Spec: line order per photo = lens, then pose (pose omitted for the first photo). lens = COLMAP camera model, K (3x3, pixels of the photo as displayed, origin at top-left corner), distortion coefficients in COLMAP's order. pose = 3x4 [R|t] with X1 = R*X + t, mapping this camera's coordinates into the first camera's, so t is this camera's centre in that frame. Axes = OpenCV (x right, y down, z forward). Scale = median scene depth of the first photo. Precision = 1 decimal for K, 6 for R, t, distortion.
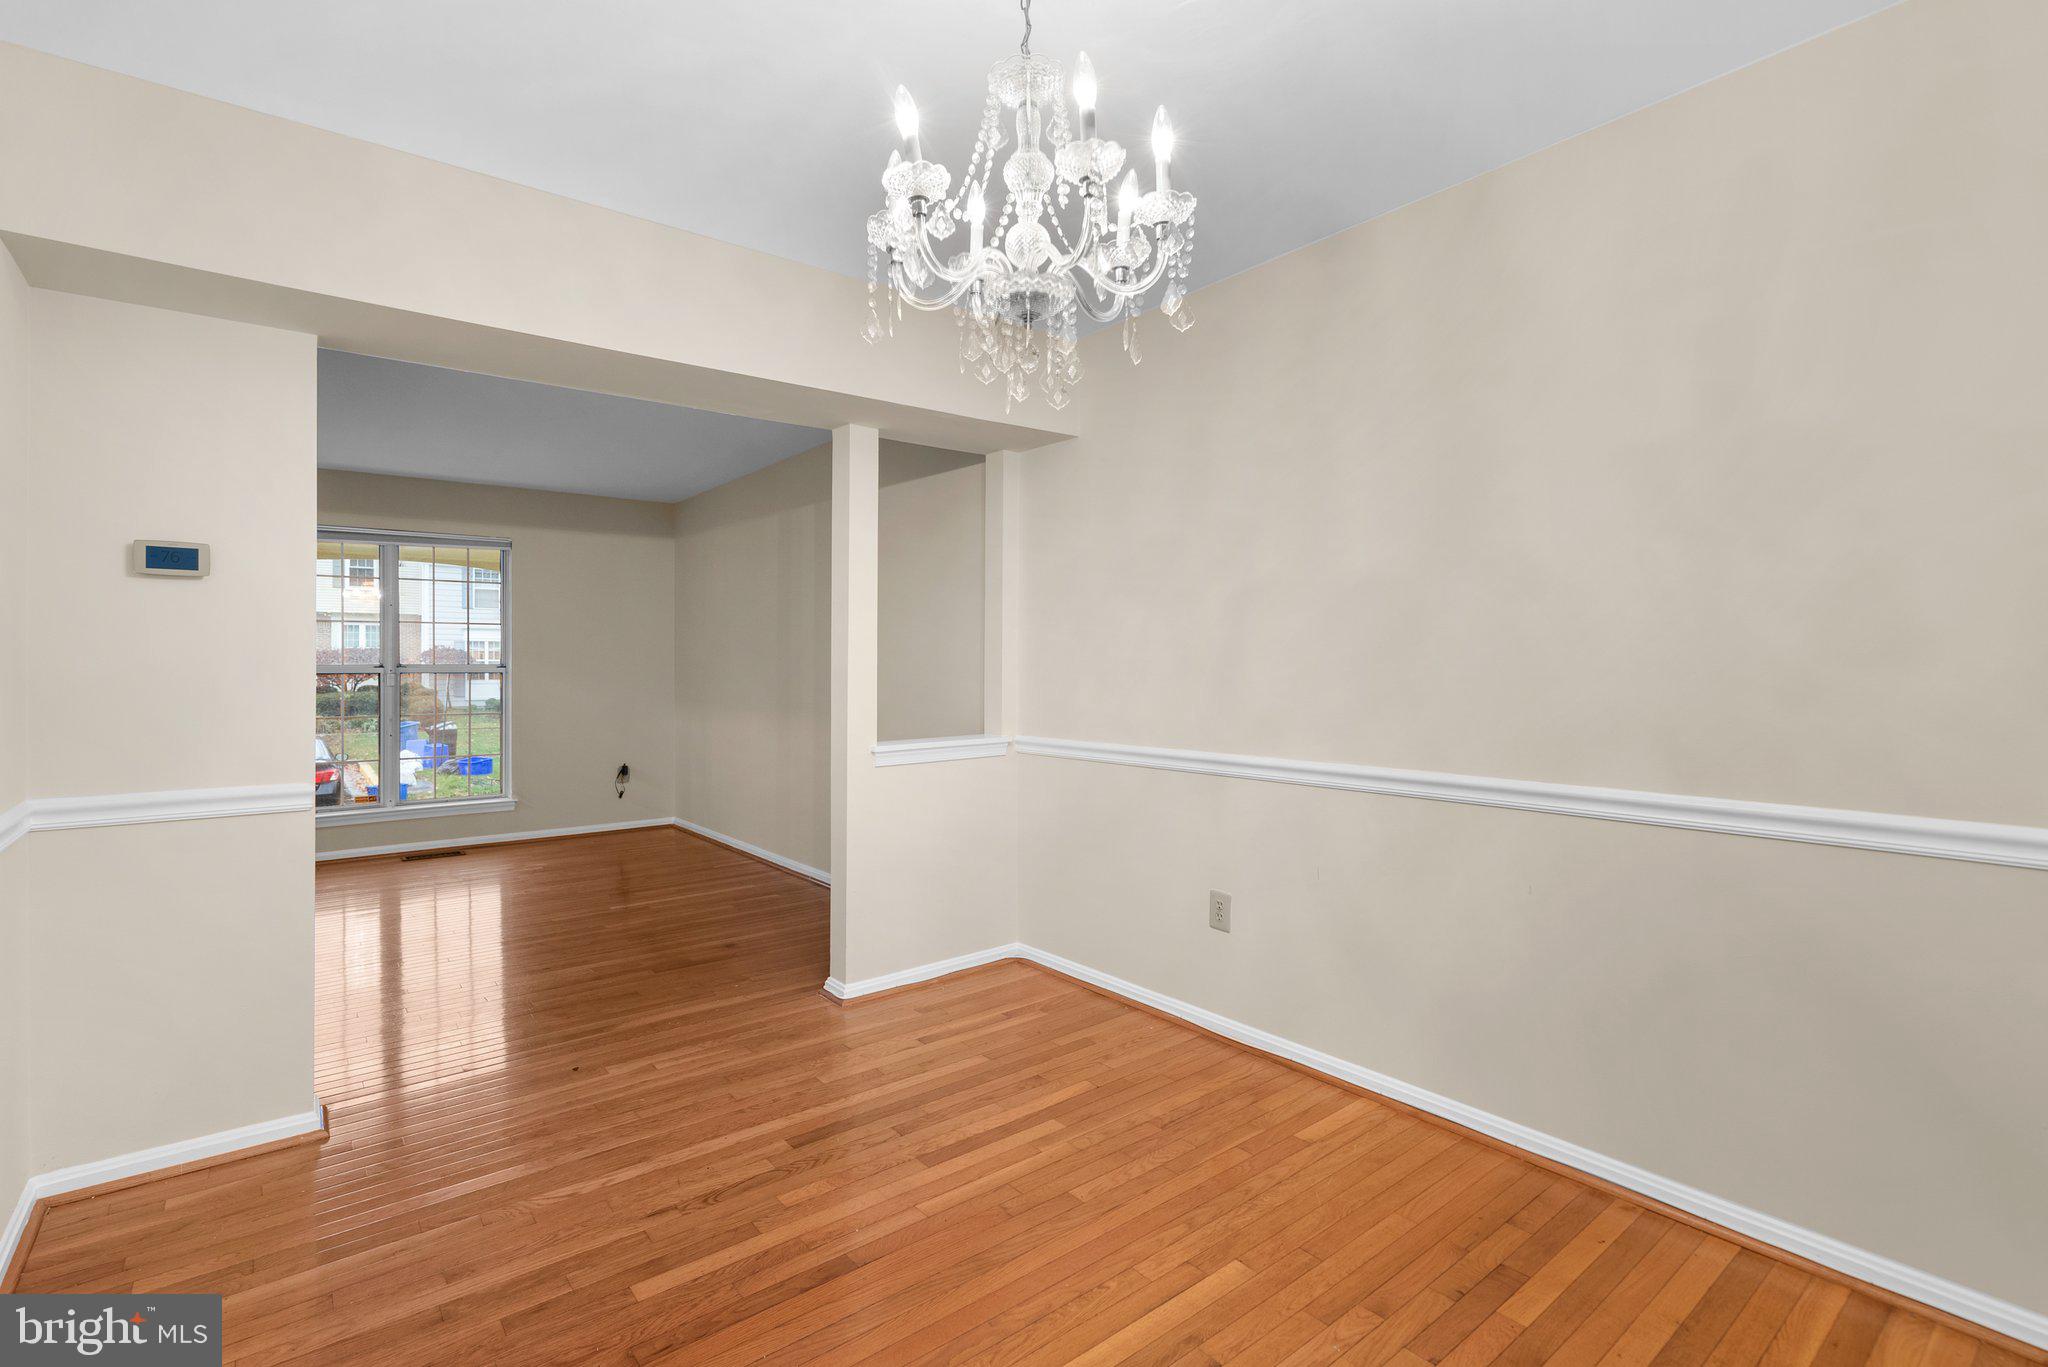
lens RADIAL K [[948.2, 0, 1020.1], [0, 948.2, 689.7], [0, 0, 1]] dist [-0.002662, -0.000173]
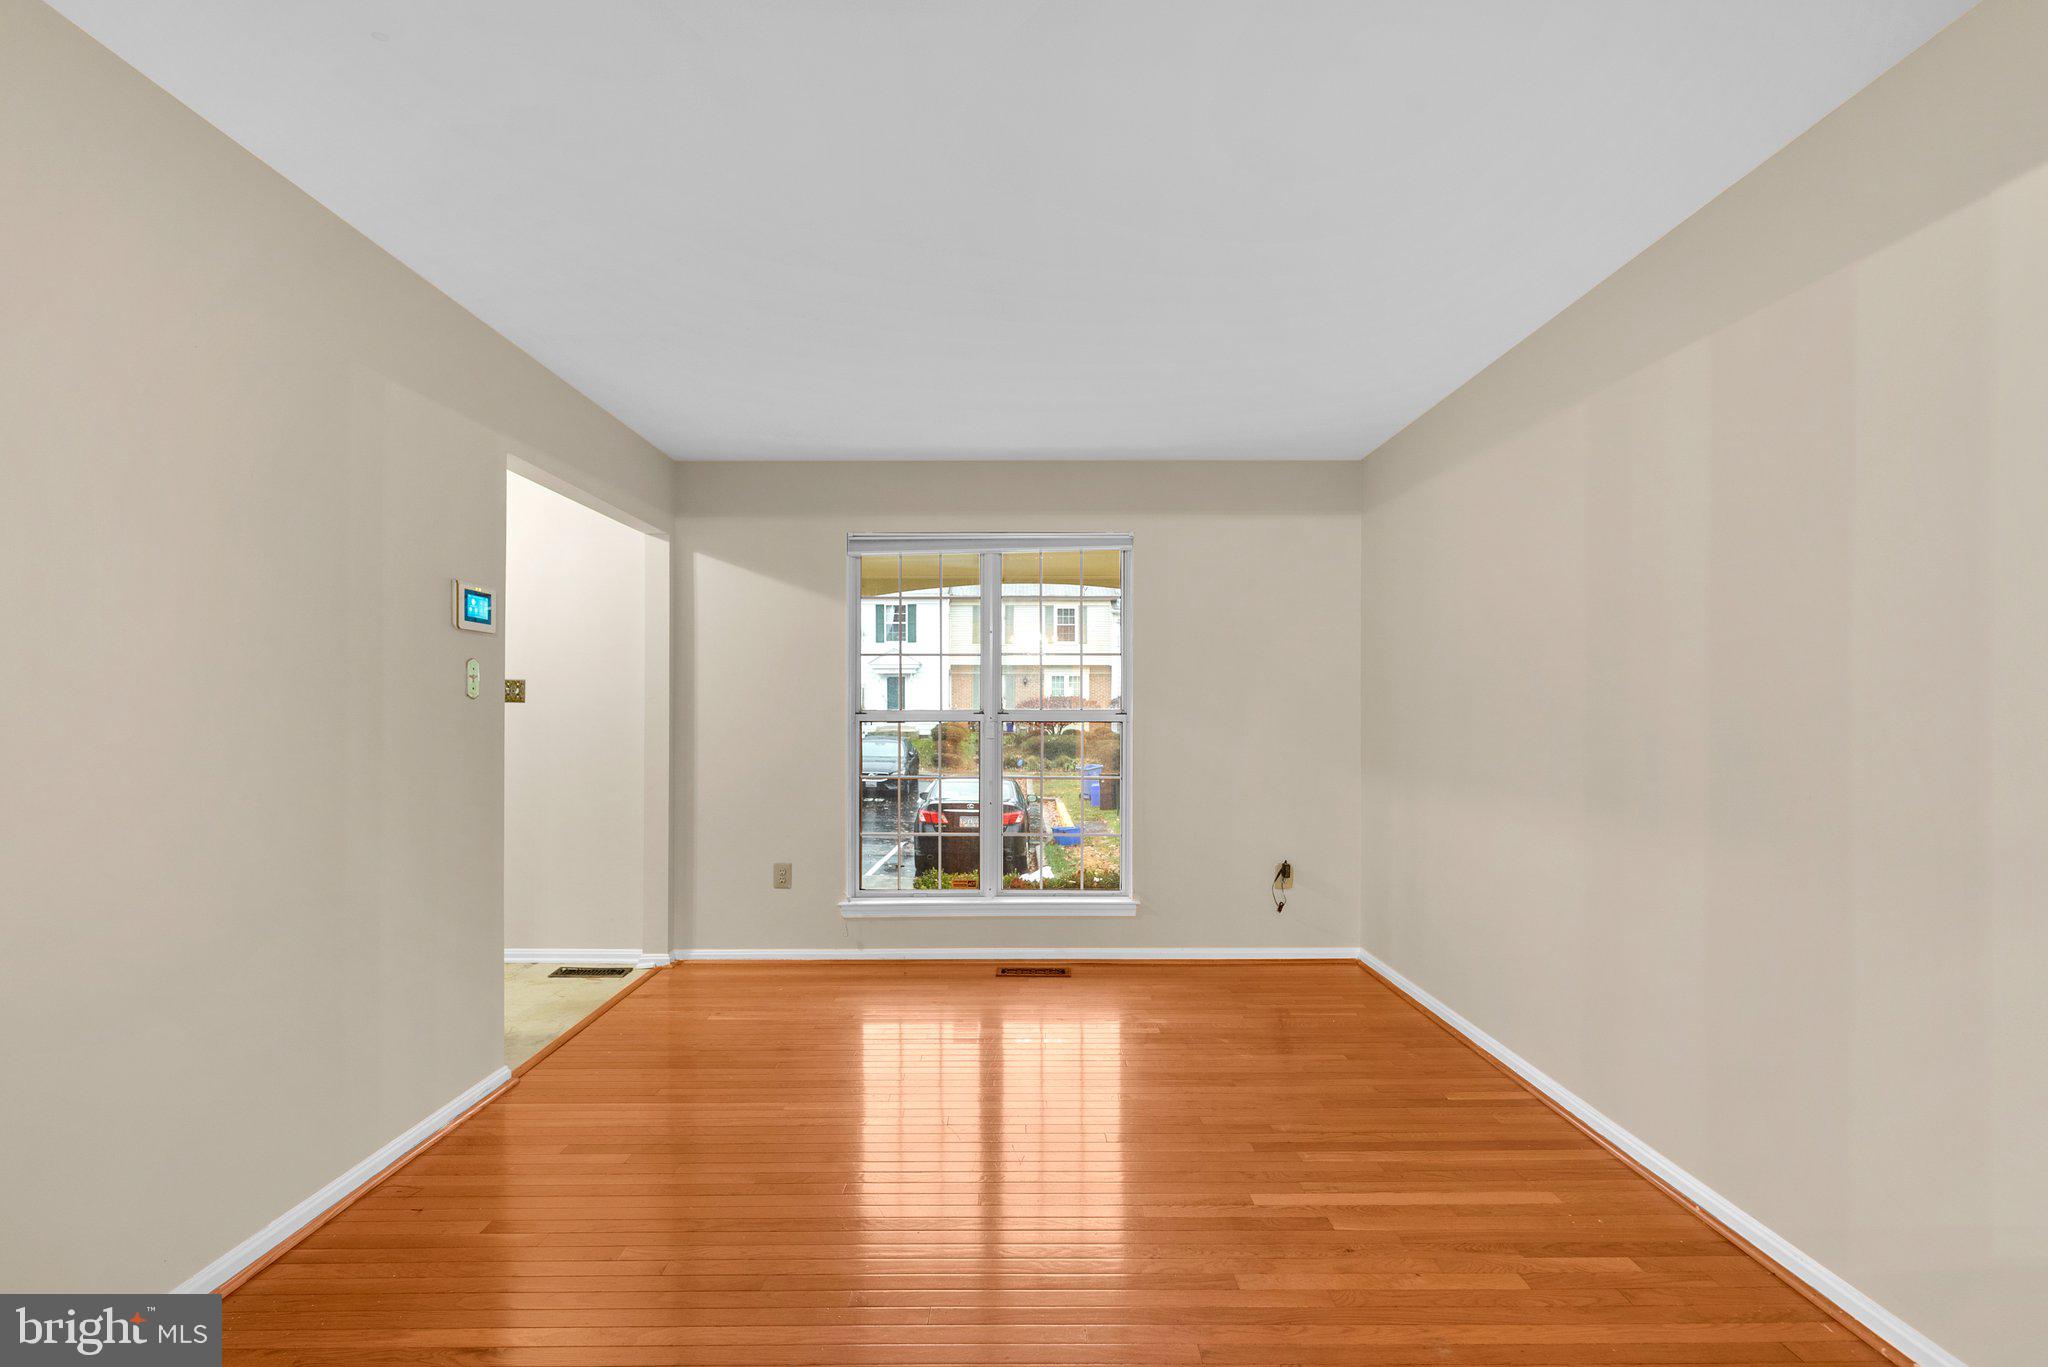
lens RADIAL K [[948.2, 0, 1020.1], [0, 948.2, 689.7], [0, 0, 1]] dist [-0.002662, -0.000173]
pose [[0.782836, -0.012633, -0.622100, -0.150108], [-0.018499, 0.998879, -0.043562, -0.009047], [0.621953, 0.045611, 0.781725, 0.363879]]
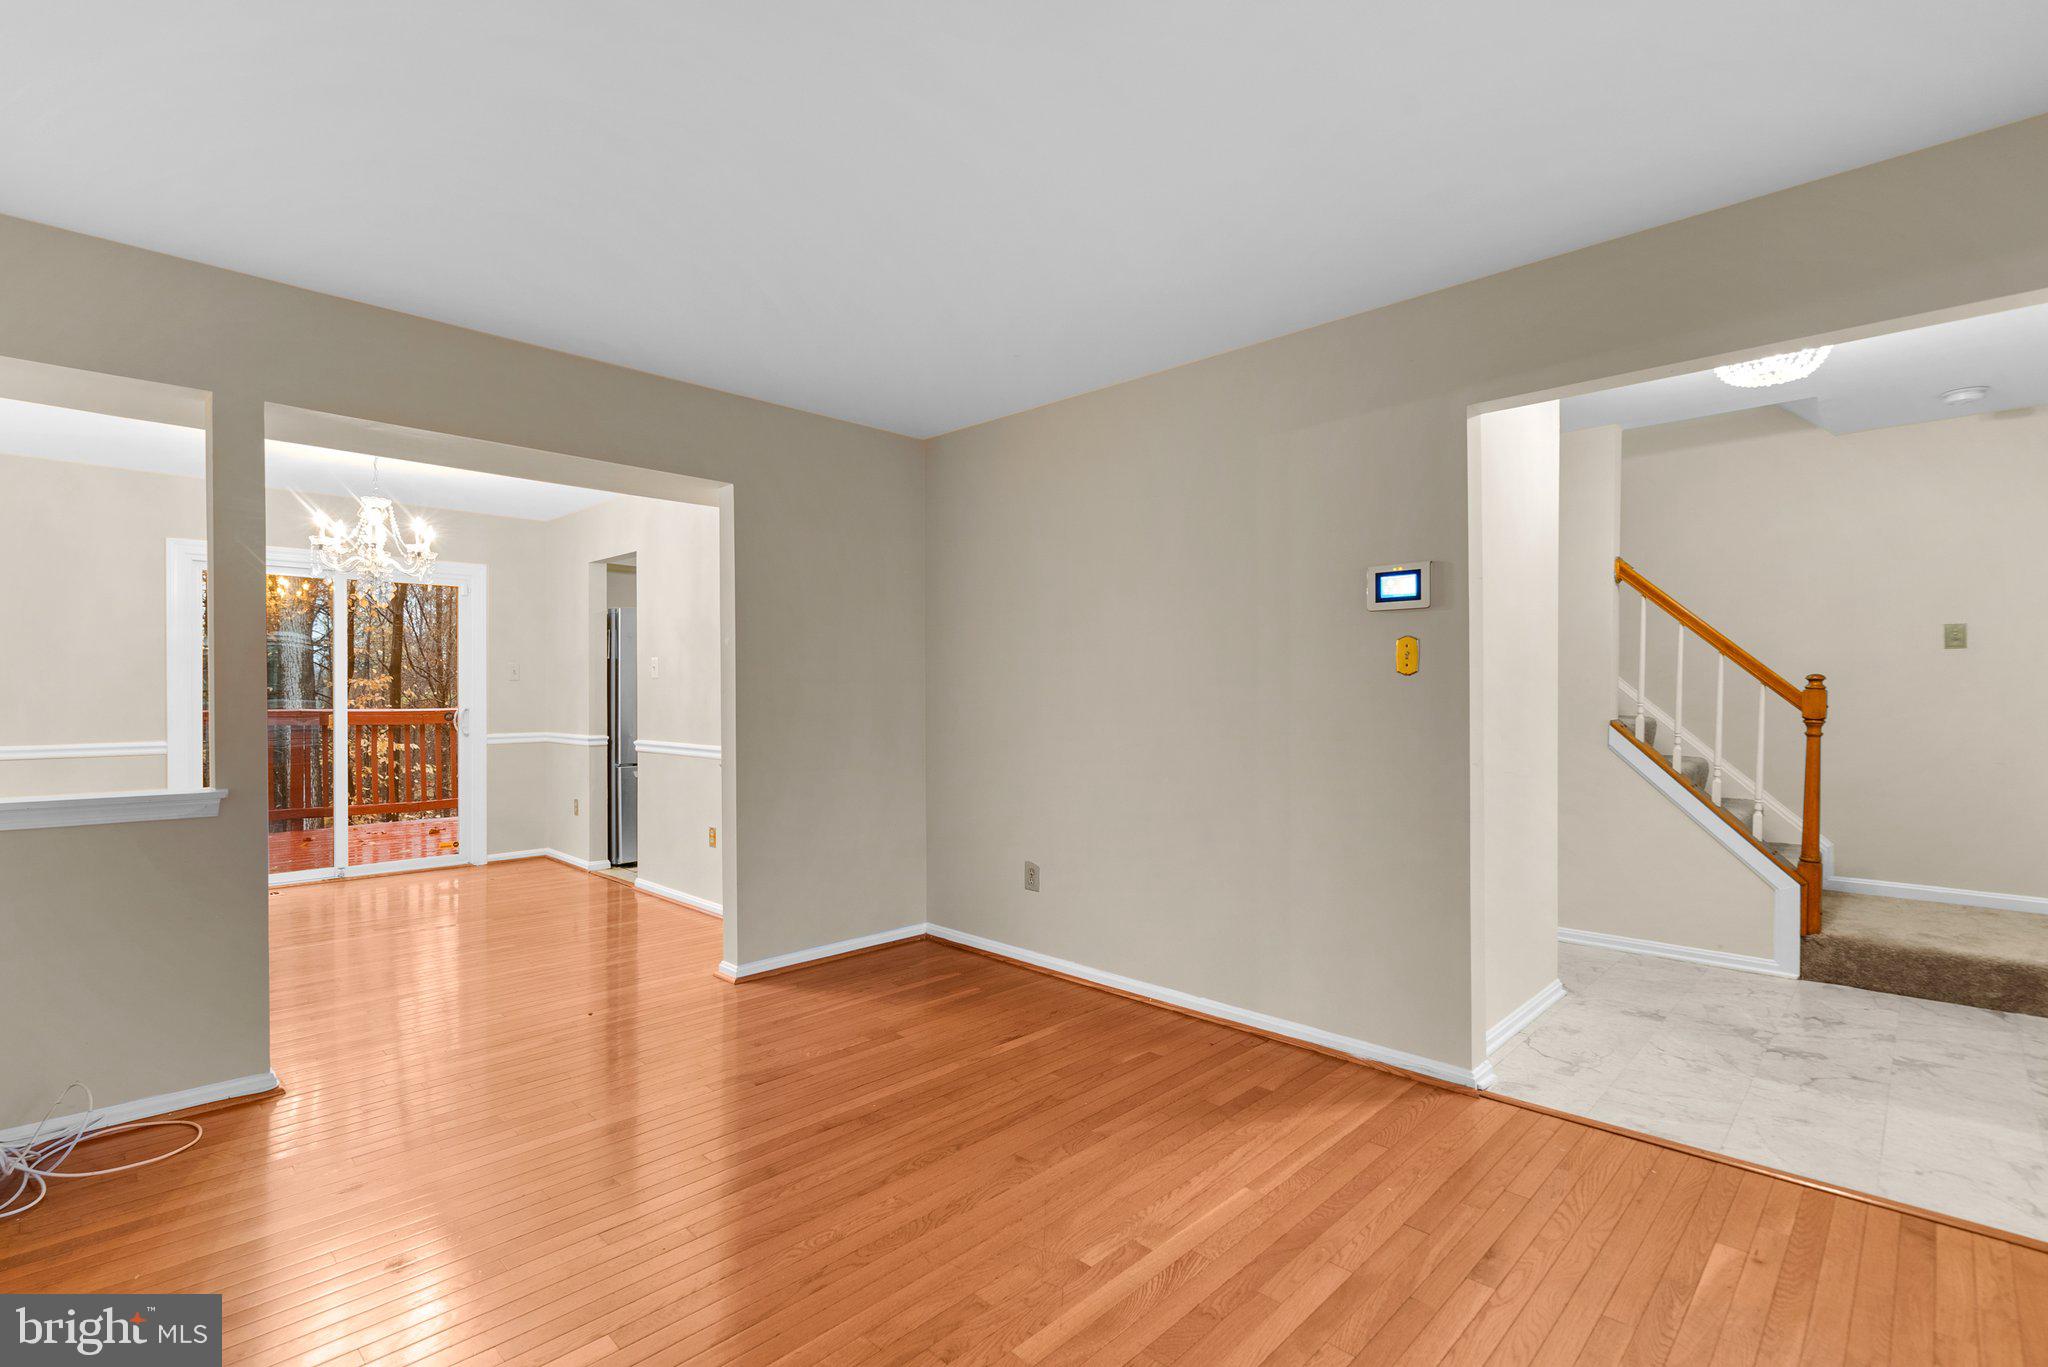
lens RADIAL K [[948.2, 0, 1020.1], [0, 948.2, 689.7], [0, 0, 1]] dist [-0.002662, -0.000173]
pose [[-0.992813, 0.003095, -0.119636, -0.496860], [-0.000786, 0.999475, 0.032379, -0.034838], [0.119673, 0.032240, -0.992290, 1.264648]]
